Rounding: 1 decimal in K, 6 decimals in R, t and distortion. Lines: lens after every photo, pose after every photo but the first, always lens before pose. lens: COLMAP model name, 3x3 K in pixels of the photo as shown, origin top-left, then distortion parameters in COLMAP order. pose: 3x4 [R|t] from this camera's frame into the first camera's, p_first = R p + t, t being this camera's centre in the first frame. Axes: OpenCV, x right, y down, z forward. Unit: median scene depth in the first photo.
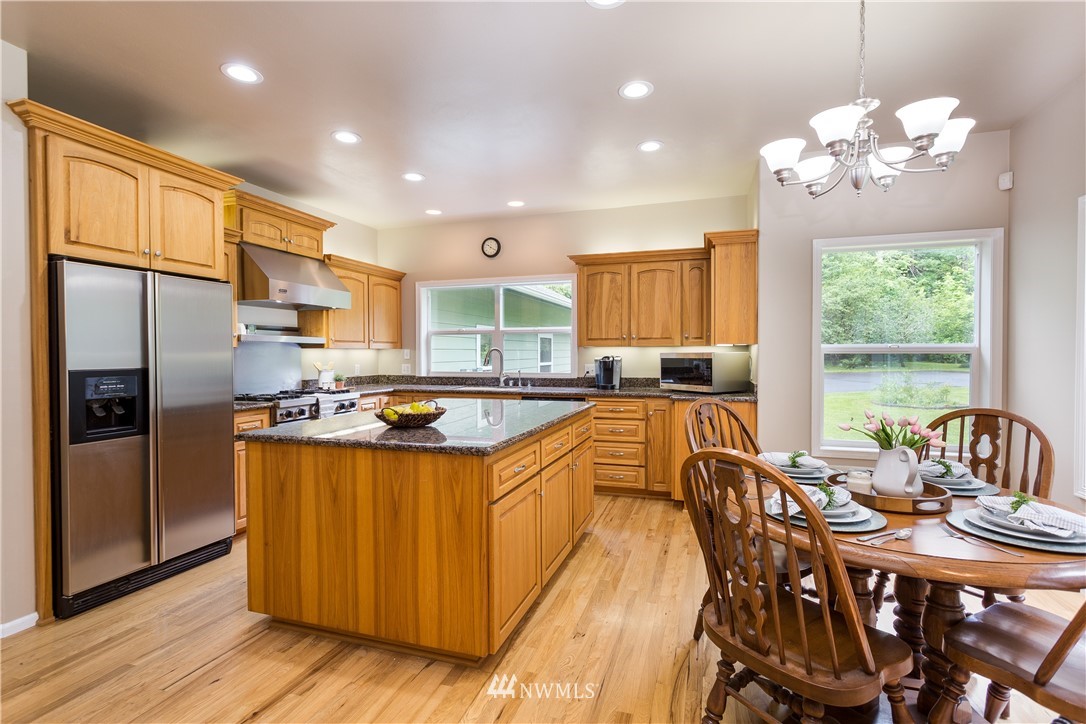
lens RADIAL K [[514.8, 0, 544.2], [0, 514.8, 360.7], [0, 0, 1]] dist [0.006584, 0.000884]
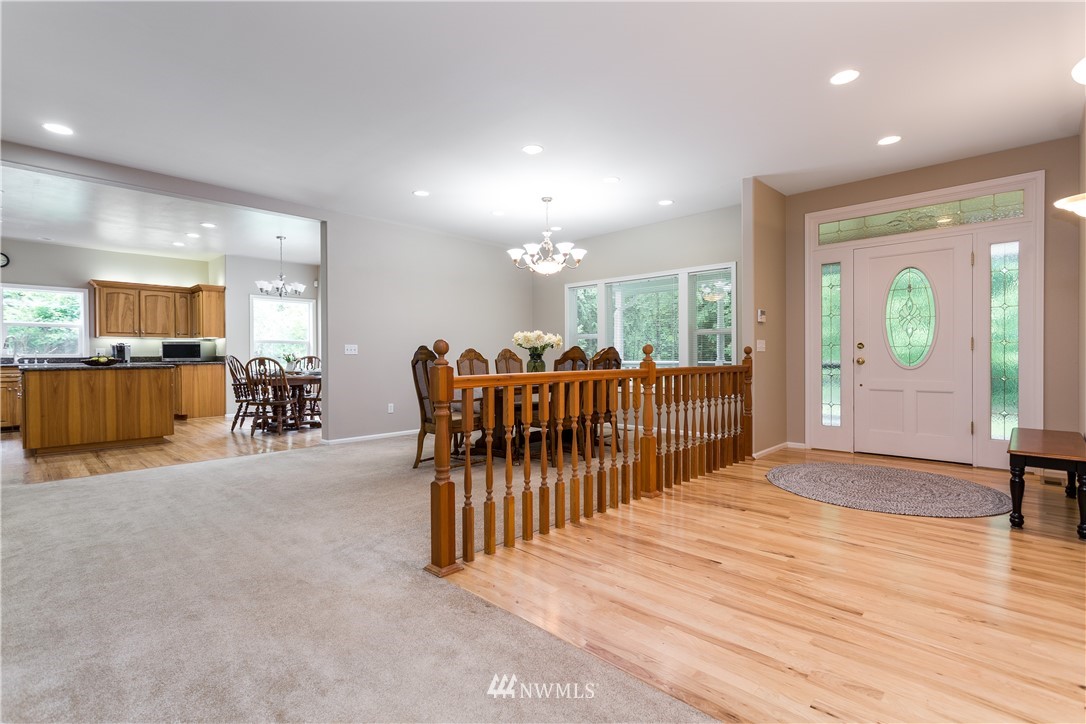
lens RADIAL K [[514.8, 0, 542.6], [0, 514.8, 360.9], [0, 0, 1]] dist [0.006584, 0.000884]
pose [[0.440297, -0.007681, 0.897819, -0.820933], [0.016906, 0.999857, 0.000263, 0.075351], [-0.897693, 0.015063, 0.440364, -1.007238]]
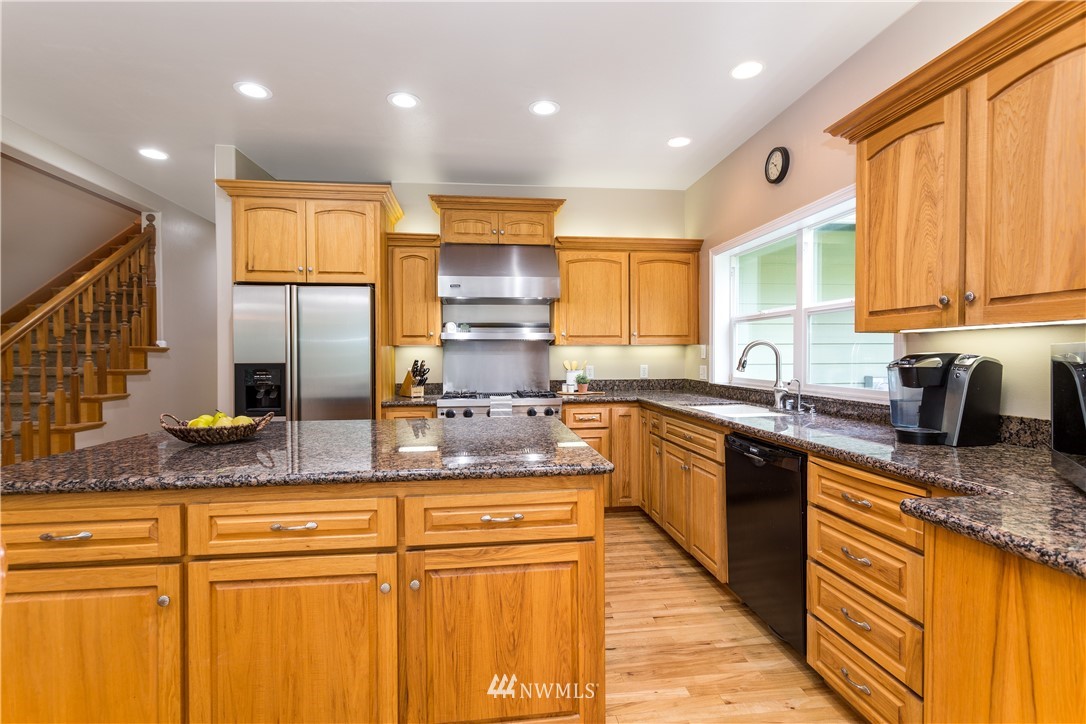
lens RADIAL K [[514.8, 0, 541.9], [0, 514.8, 361.2], [0, 0, 1]] dist [0.006584, 0.000884]
pose [[0.423562, 0.014002, -0.905759, 0.368627], [-0.009914, 0.999892, 0.010822, -0.005976], [0.905813, 0.004396, 0.423656, 0.618054]]
